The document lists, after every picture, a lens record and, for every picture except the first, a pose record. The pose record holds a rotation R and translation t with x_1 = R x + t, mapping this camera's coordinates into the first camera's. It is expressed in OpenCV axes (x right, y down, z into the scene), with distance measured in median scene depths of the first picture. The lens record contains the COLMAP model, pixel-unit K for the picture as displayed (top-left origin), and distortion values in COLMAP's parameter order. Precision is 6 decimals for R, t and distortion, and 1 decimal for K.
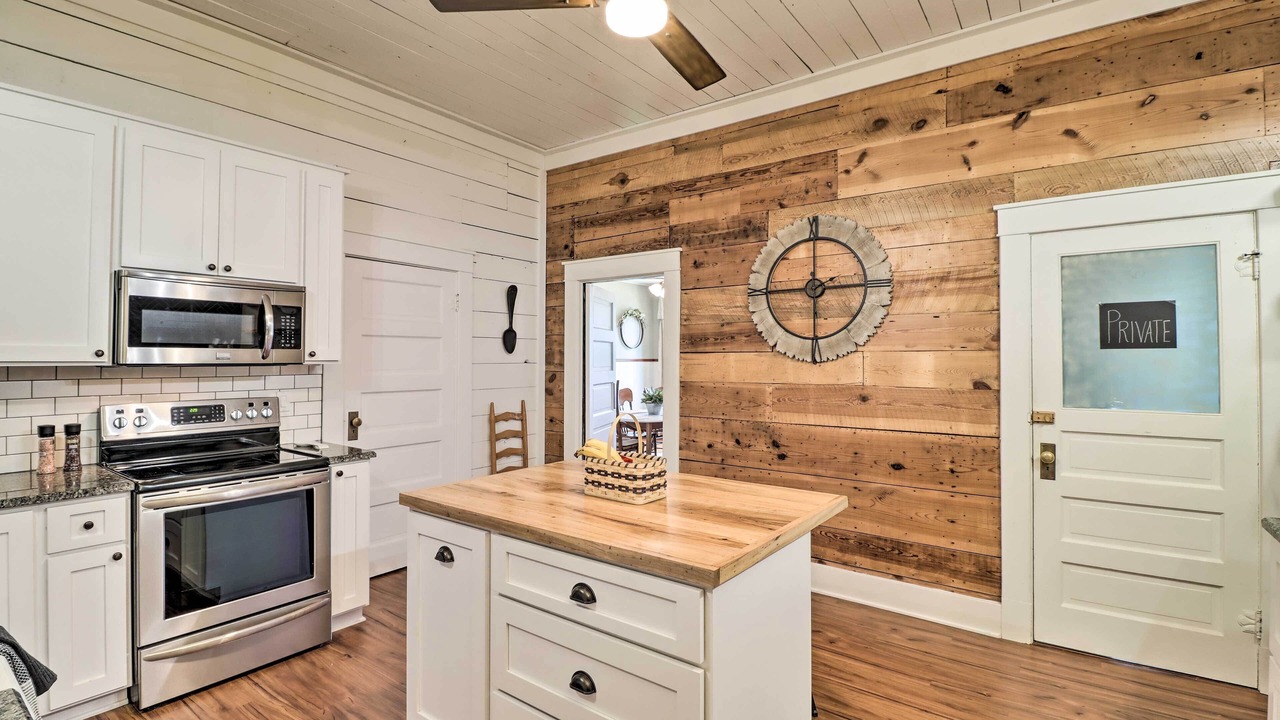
lens RADIAL K [[590.7, 0, 634.8], [0, 590.7, 356.5], [0, 0, 1]] dist [-0.013847, -0.004556]
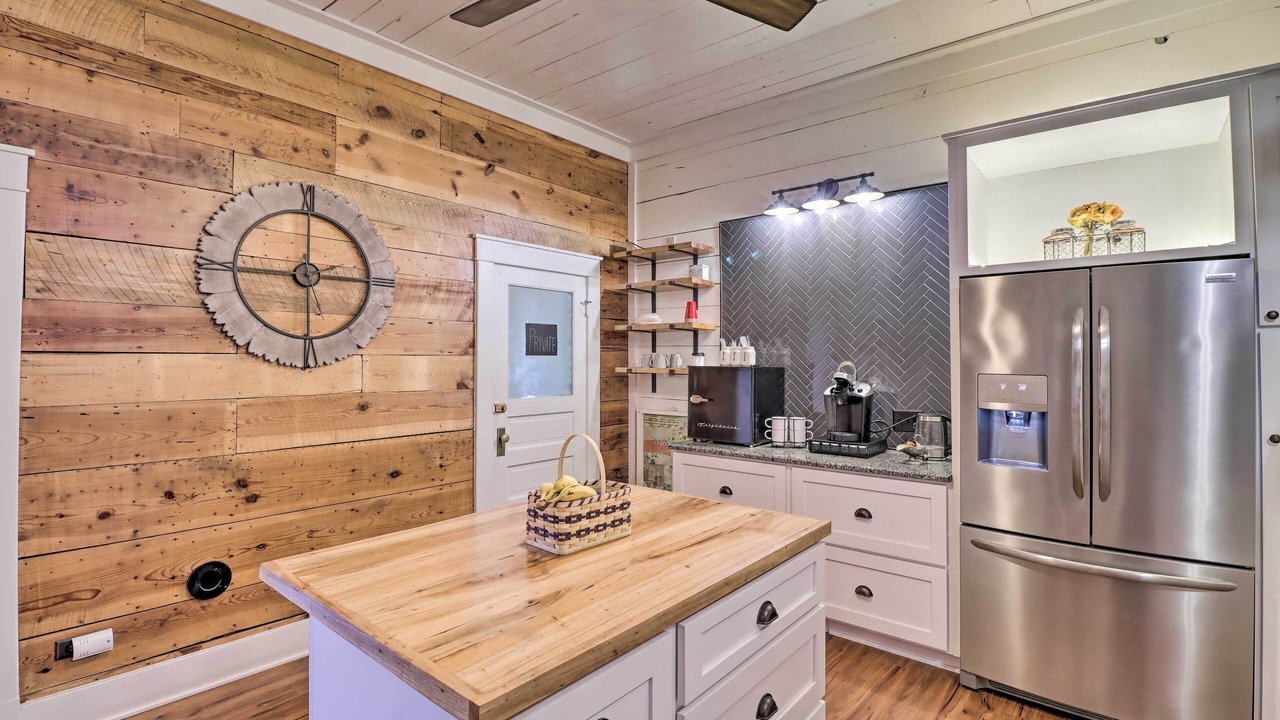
lens RADIAL K [[590.7, 0, 636.0], [0, 590.7, 356.4], [0, 0, 1]] dist [-0.013847, -0.004556]
pose [[0.049672, 0.005978, 0.998748, -0.480724], [-0.004211, 0.999974, -0.005776, -0.002650], [-0.998757, -0.003918, 0.049696, 0.530946]]
